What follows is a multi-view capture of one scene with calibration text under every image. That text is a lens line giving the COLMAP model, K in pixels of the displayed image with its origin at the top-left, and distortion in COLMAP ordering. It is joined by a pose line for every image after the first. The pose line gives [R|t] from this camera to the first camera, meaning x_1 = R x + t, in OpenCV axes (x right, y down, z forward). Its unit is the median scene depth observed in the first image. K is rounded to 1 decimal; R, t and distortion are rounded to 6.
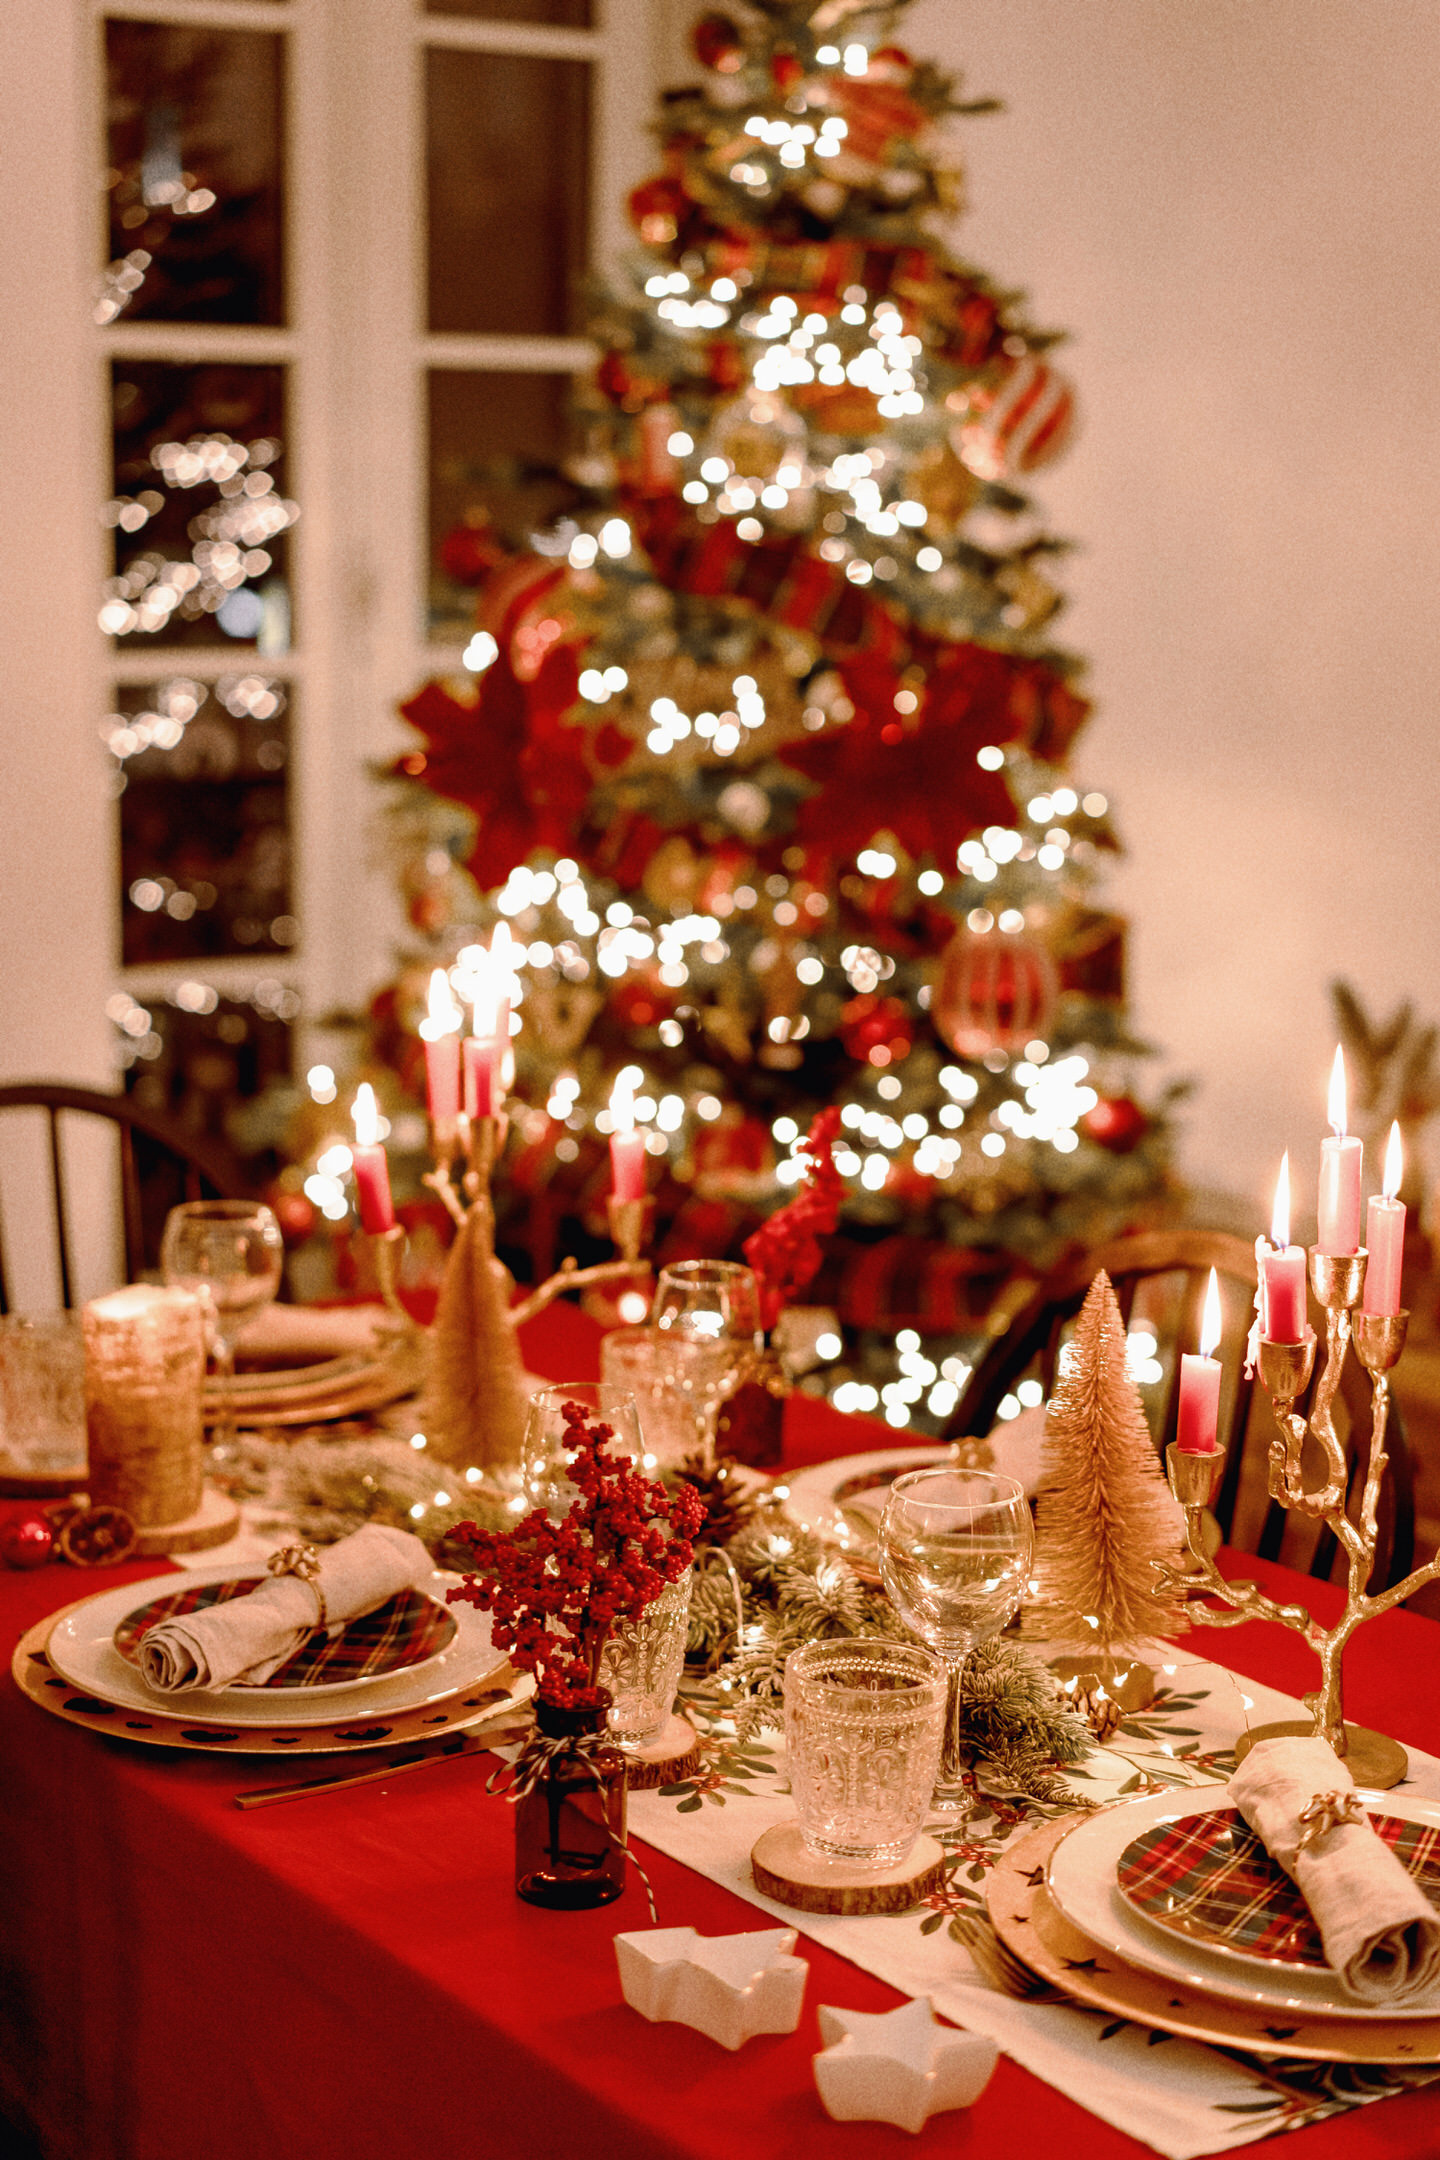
lens RADIAL K [[3447.1, 0, 720.0], [0, 3447.1, 1080.0], [0, 0, 1]] dist [-0.017752, -0.082985]
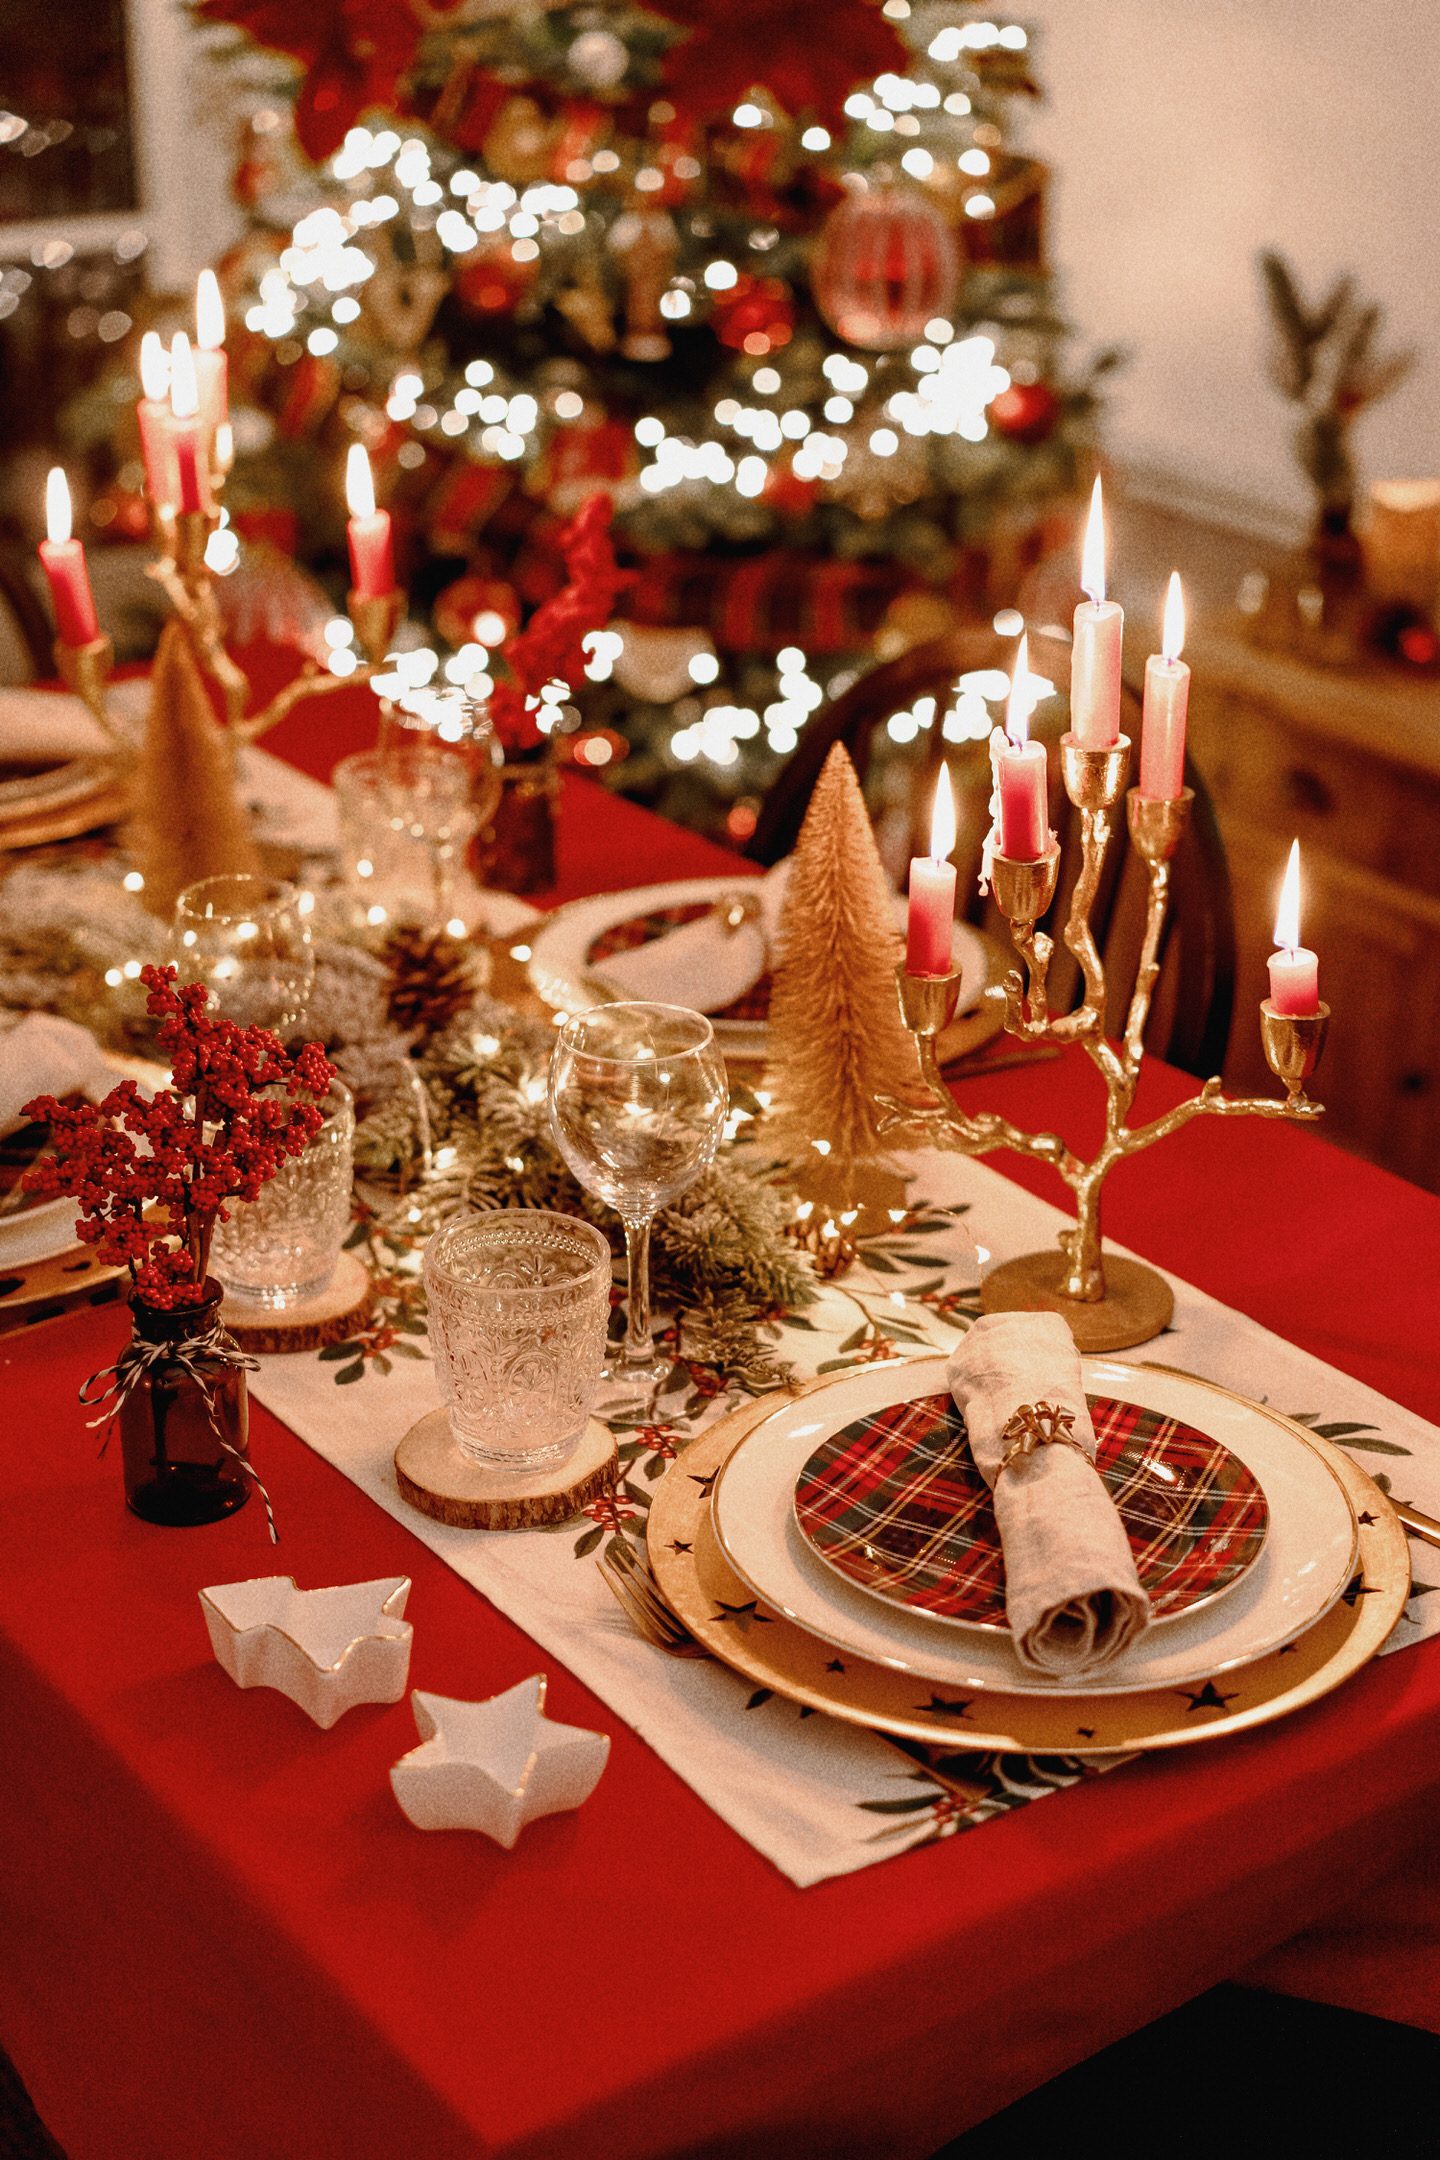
lens RADIAL K [[3436.2, 0, 720.0], [0, 3436.2, 1080.0], [0, 0, 1]] dist [0.029615, 0.098819]
pose [[0.999743, -0.008298, -0.021080, 0.089248], [0.013184, 0.969808, 0.243512, -0.065196], [0.018423, -0.243727, 0.969669, 0.136060]]
